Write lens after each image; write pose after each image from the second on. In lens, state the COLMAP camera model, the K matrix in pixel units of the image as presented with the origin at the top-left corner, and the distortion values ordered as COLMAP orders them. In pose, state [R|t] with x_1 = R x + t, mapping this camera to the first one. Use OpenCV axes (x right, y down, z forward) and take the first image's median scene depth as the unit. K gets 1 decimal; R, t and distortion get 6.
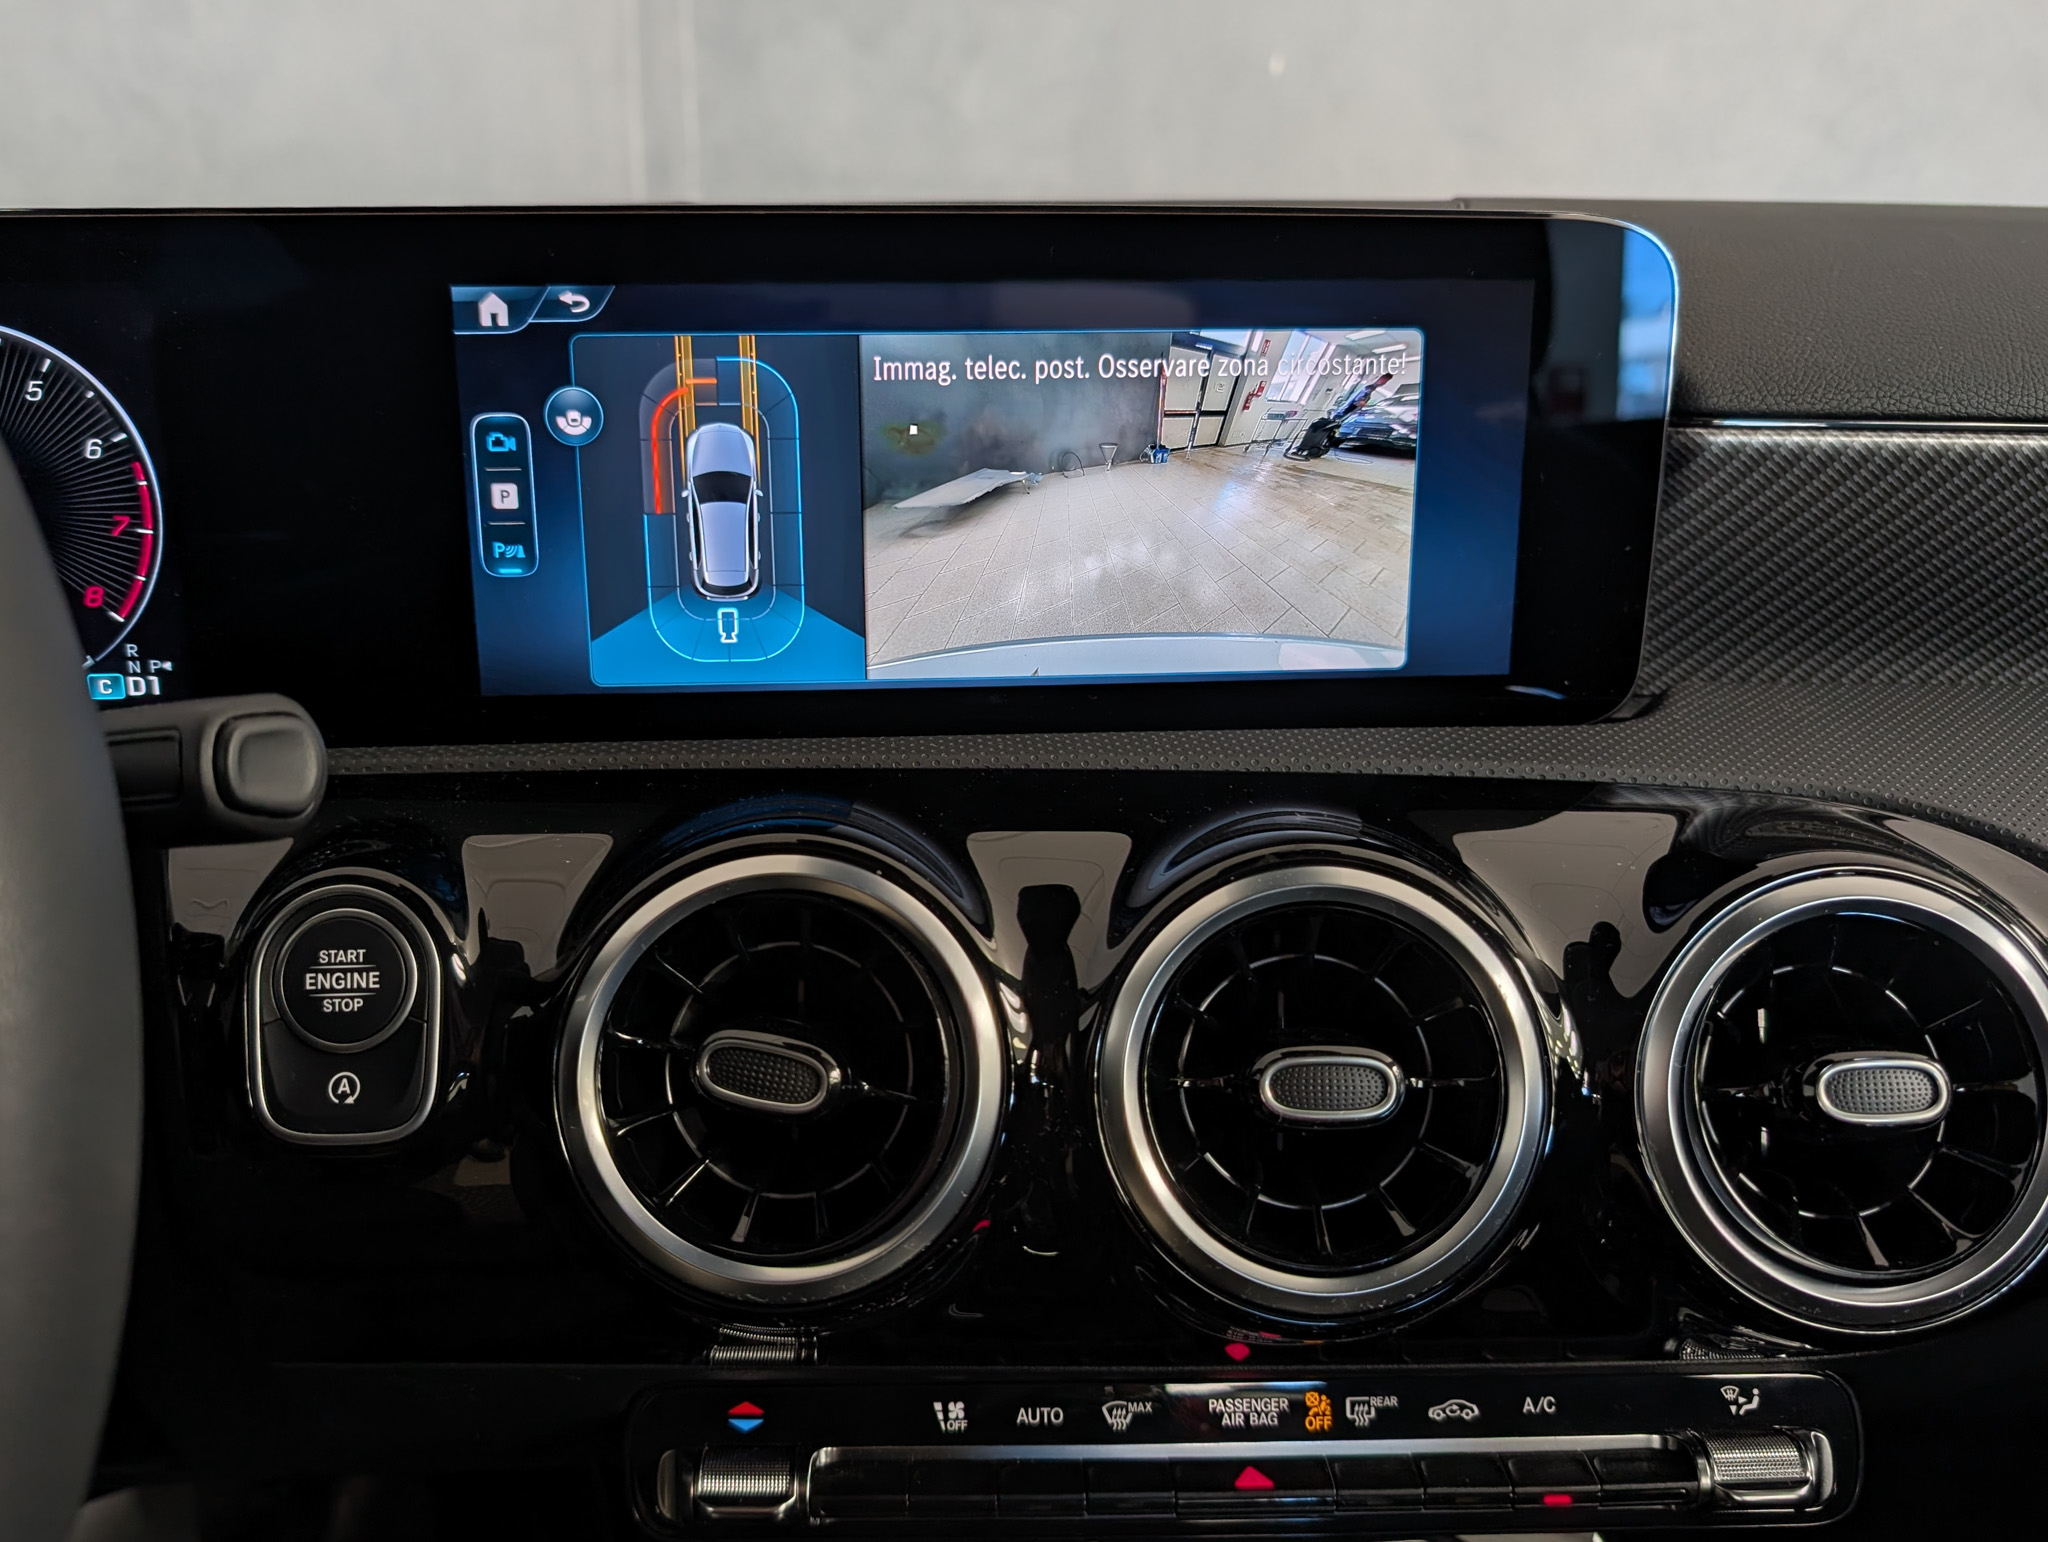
lens RADIAL K [[1661.1, 0, 1029.0], [0, 1661.1, 759.1], [0, 0, 1]] dist [0.008360, -0.027836]
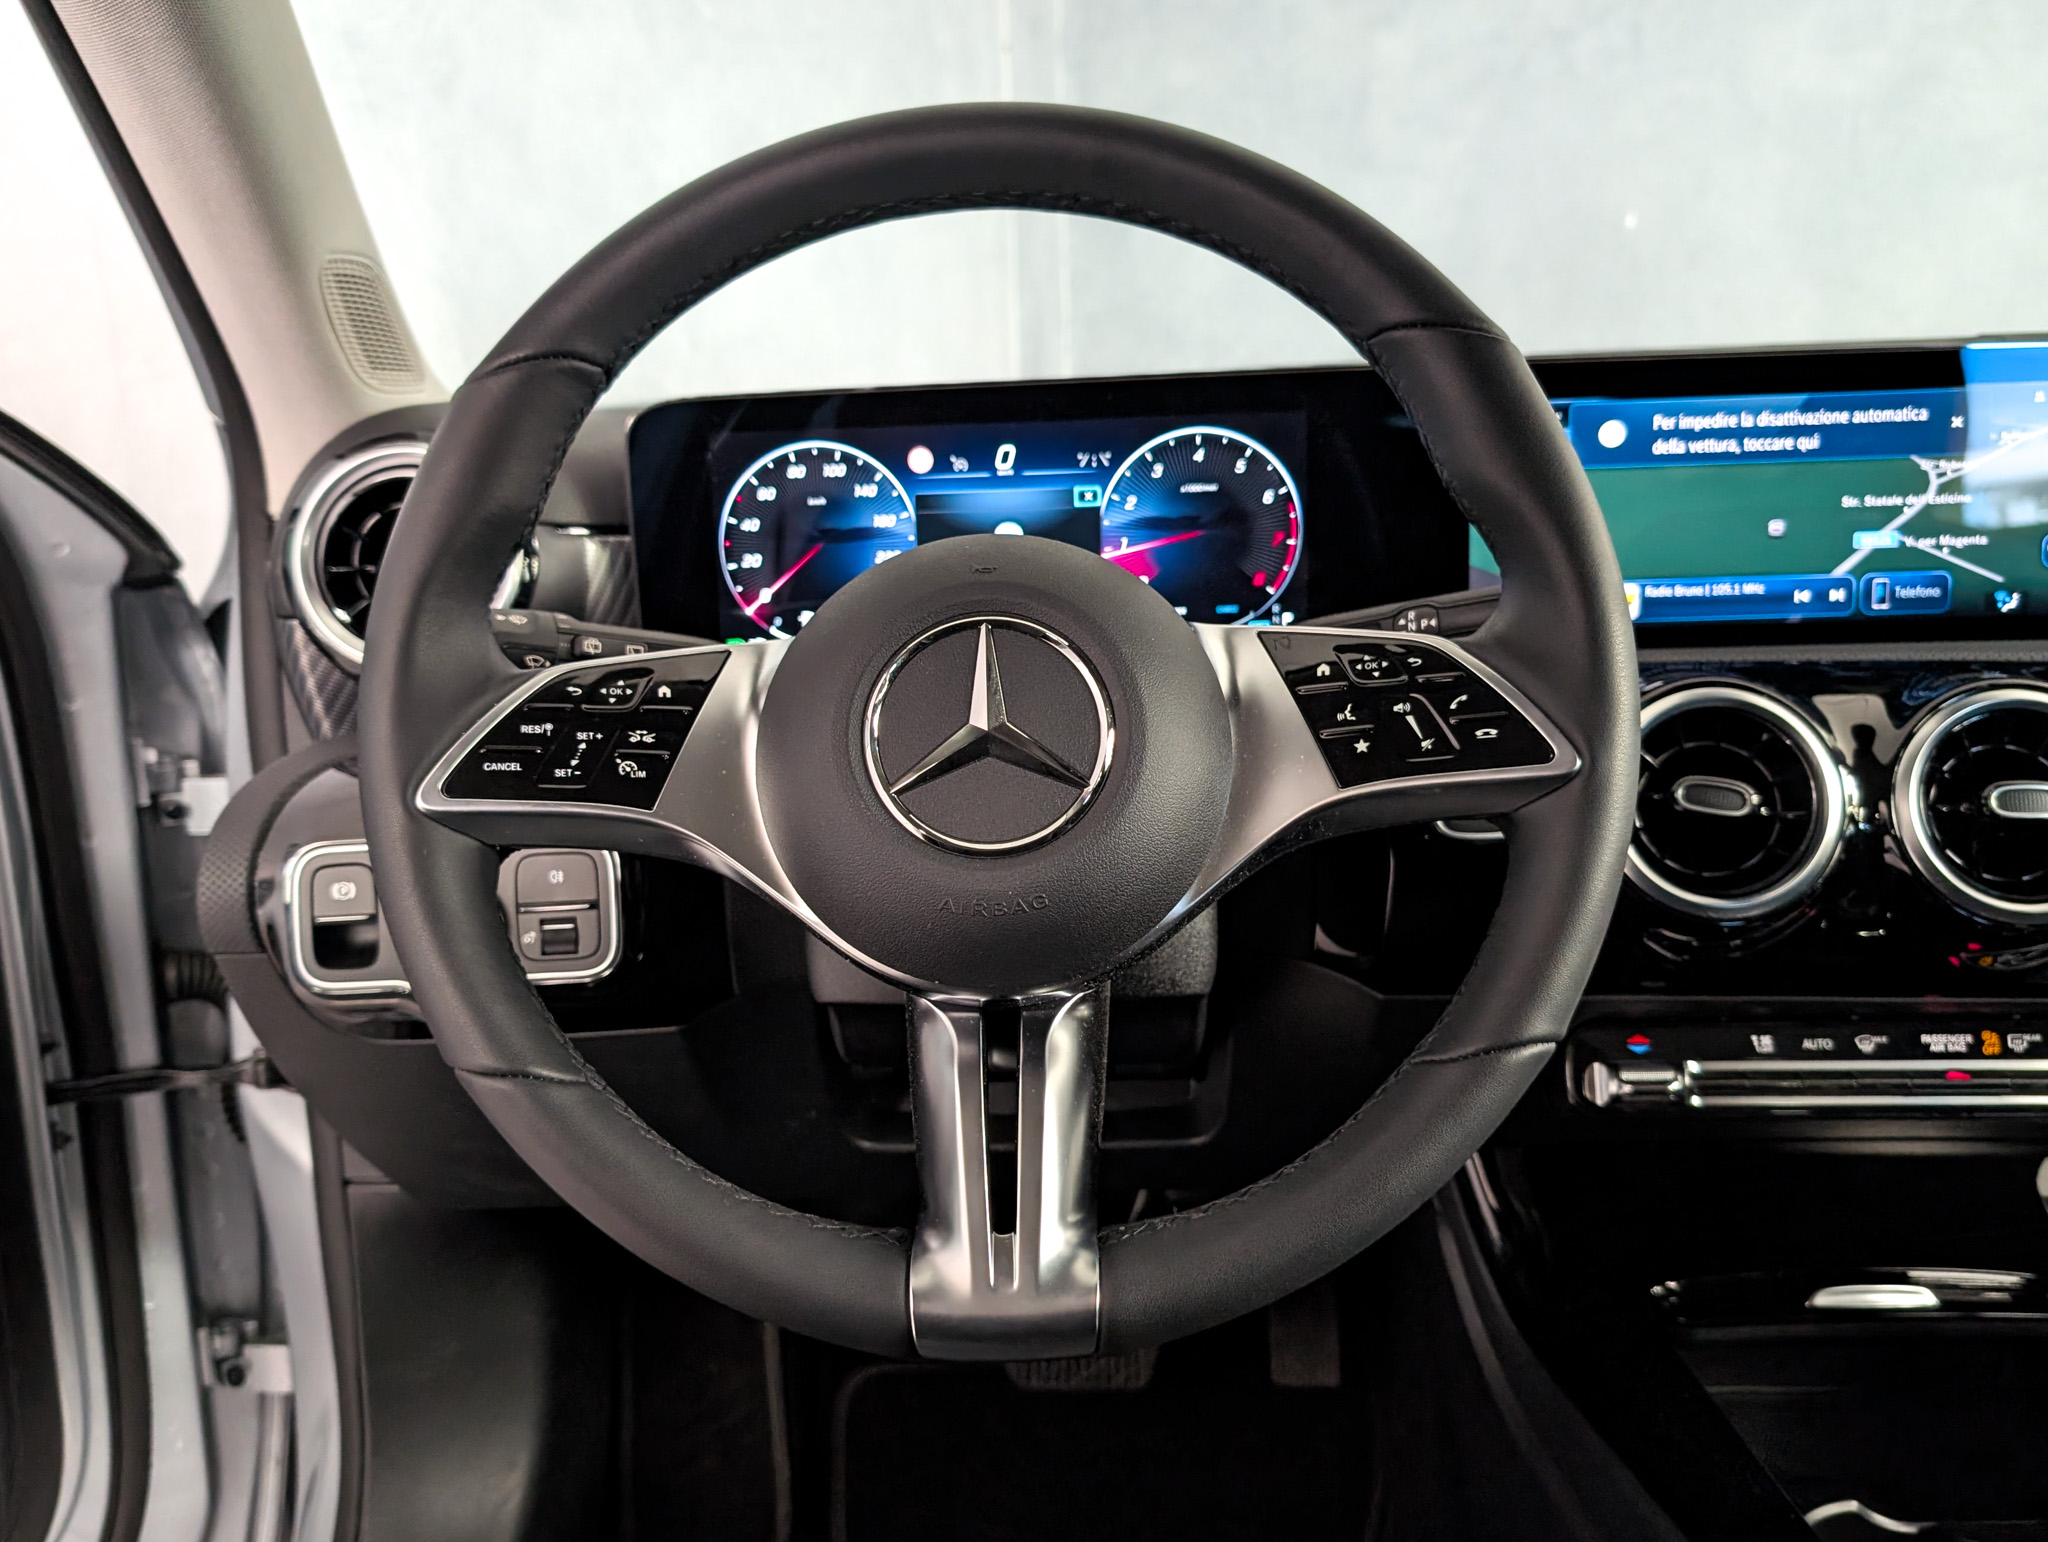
lens RADIAL K [[1733.8, 0, 1017.9], [0, 1733.8, 822.3], [0, 0, 1]] dist [0.036678, -0.088433]
pose [[0.990845, -0.007159, -0.134816, -0.588850], [-0.001752, 0.997827, -0.065860, 0.302536], [0.134995, 0.065493, 0.988679, -0.923939]]
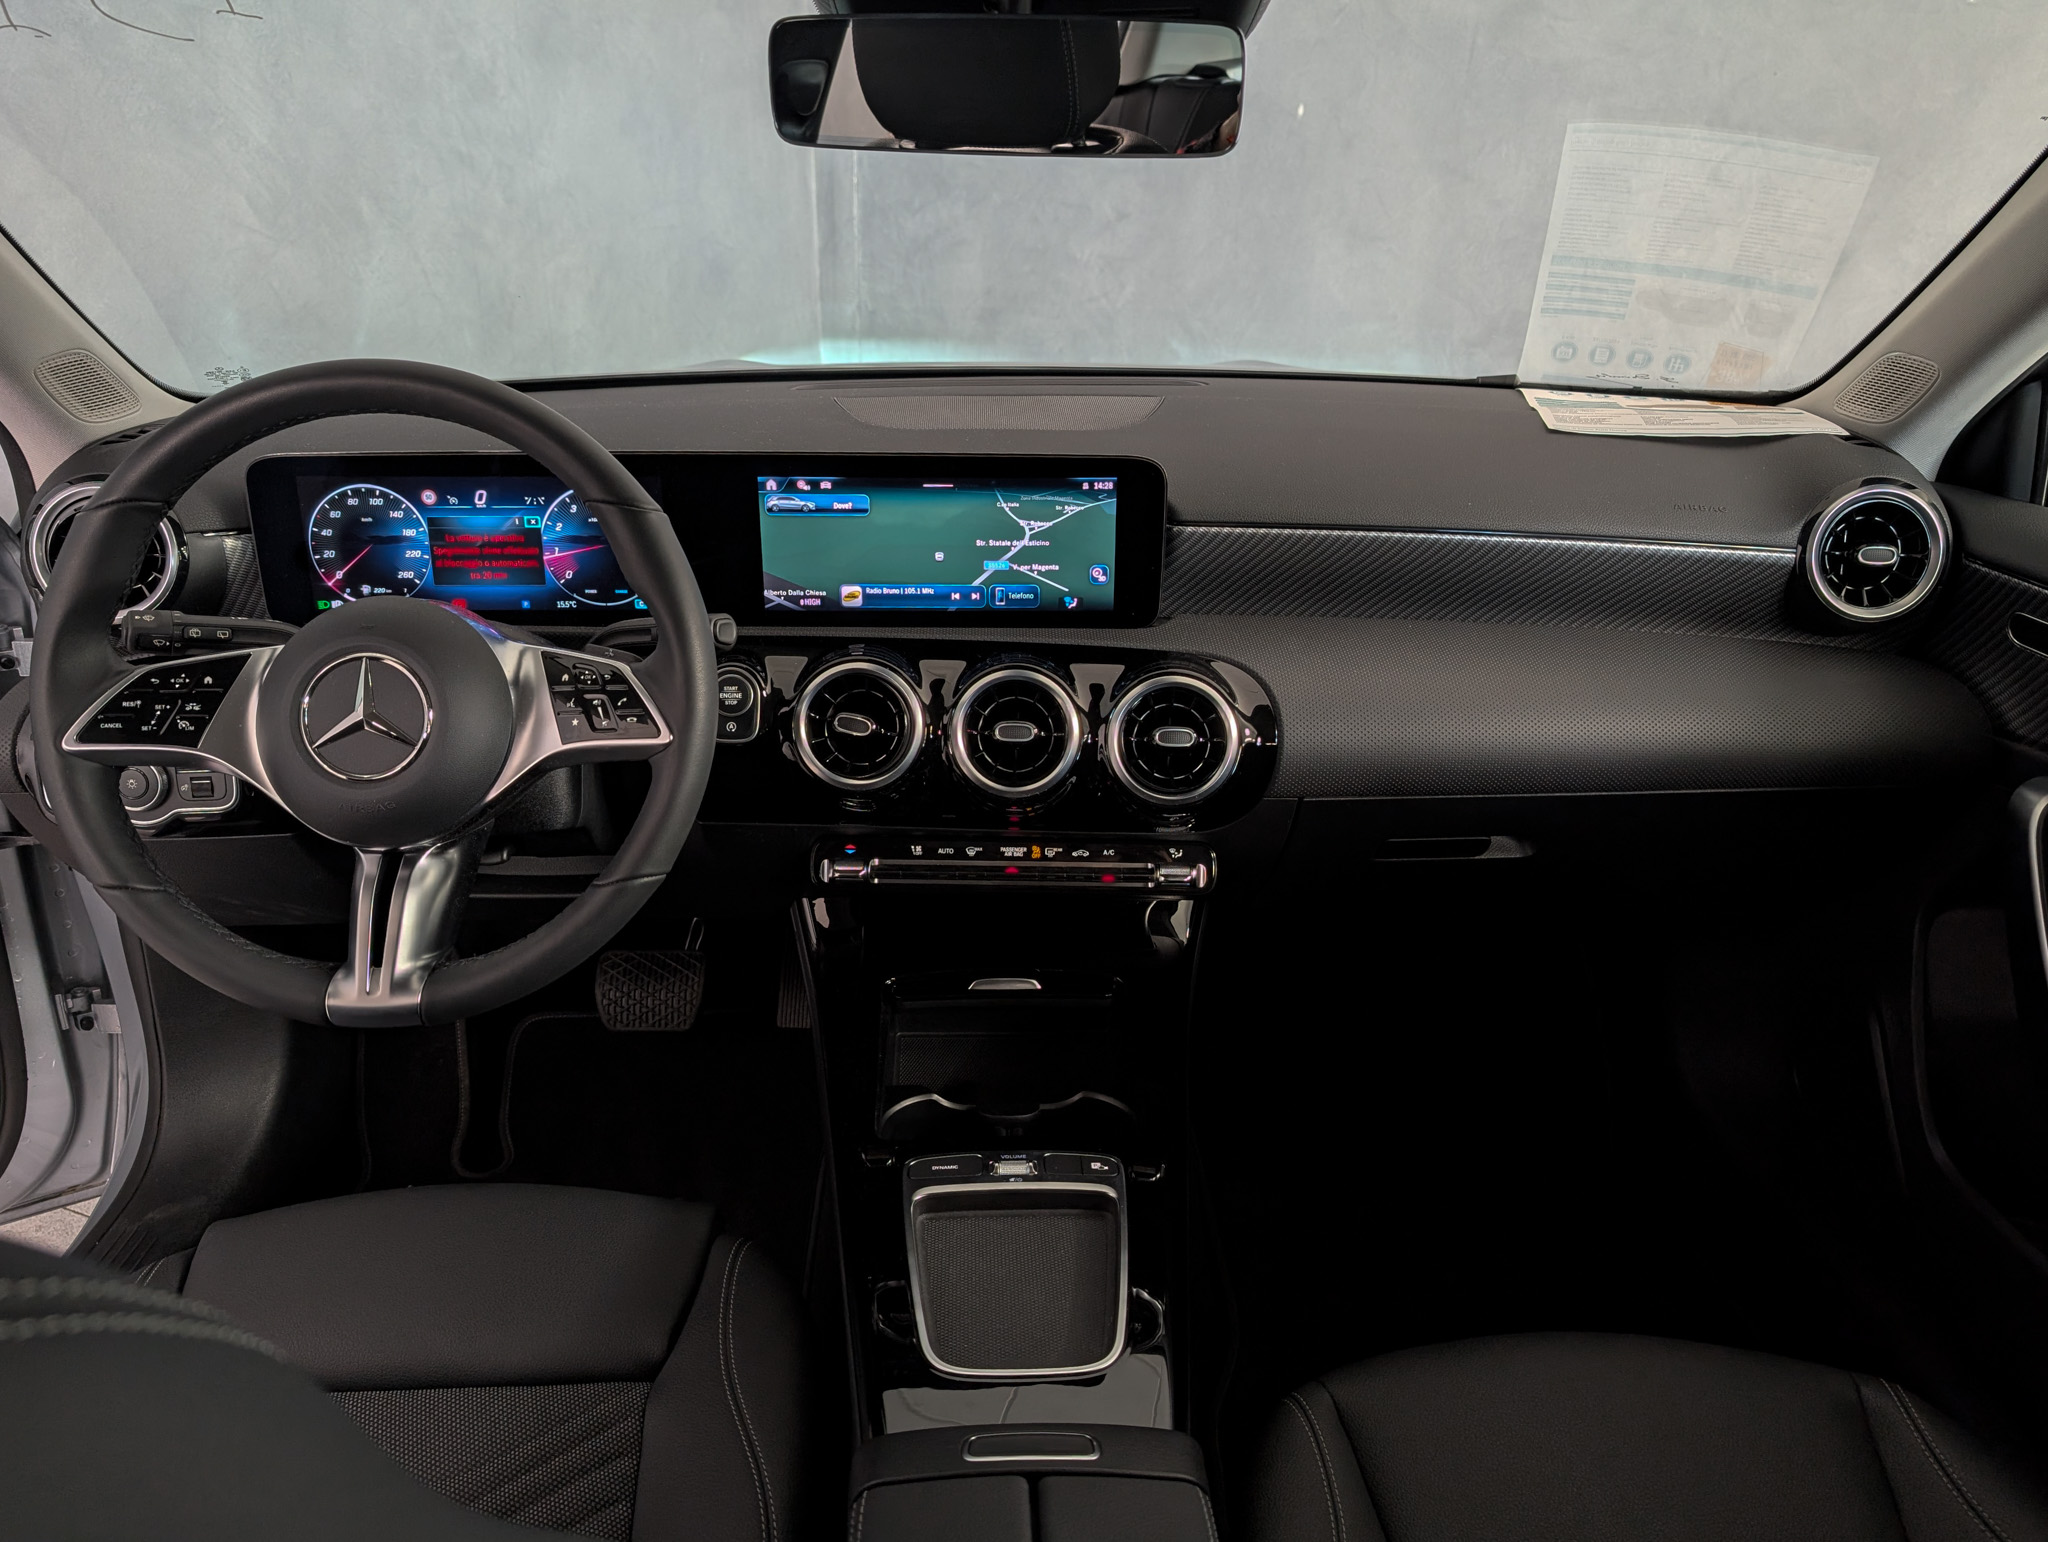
lens RADIAL K [[1525.0, 0, 1097.6], [0, 1525.0, 807.4], [0, 0, 1]] dist [0.012583, -0.038342]
pose [[0.998905, 0.028908, -0.036793, 0.408317], [-0.024664, 0.993516, 0.110981, -0.004589], [0.039763, -0.109952, 0.993141, -1.868472]]
